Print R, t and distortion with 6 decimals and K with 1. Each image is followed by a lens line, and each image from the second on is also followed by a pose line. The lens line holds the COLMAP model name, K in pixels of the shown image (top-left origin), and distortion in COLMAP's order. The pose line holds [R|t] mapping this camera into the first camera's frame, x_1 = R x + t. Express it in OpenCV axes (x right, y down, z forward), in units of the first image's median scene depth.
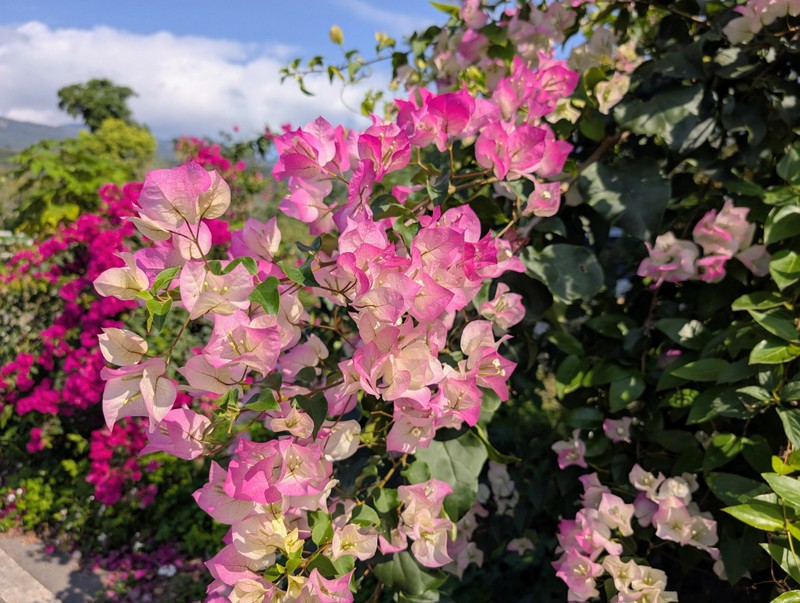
lens RADIAL K [[602.9, 0, 401.5], [0, 602.9, 302.9], [0, 0, 1]] dist [-0.037198, -0.003242]
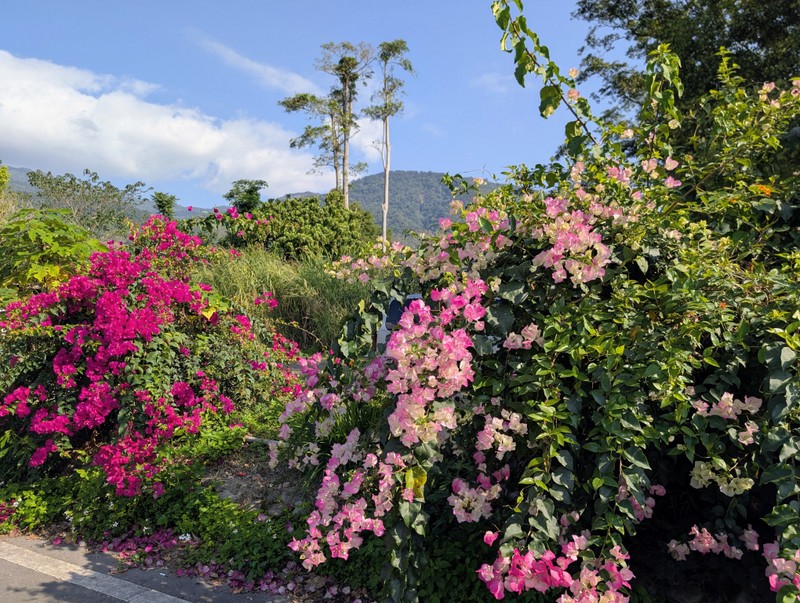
lens RADIAL K [[602.9, 0, 398.4], [0, 602.9, 302.3], [0, 0, 1]] dist [-0.037198, -0.003242]
pose [[0.972026, 0.039320, 0.231560, -0.754459], [-0.020092, 0.996194, -0.084817, -0.001908], [-0.234014, 0.077792, 0.969116, -1.663525]]
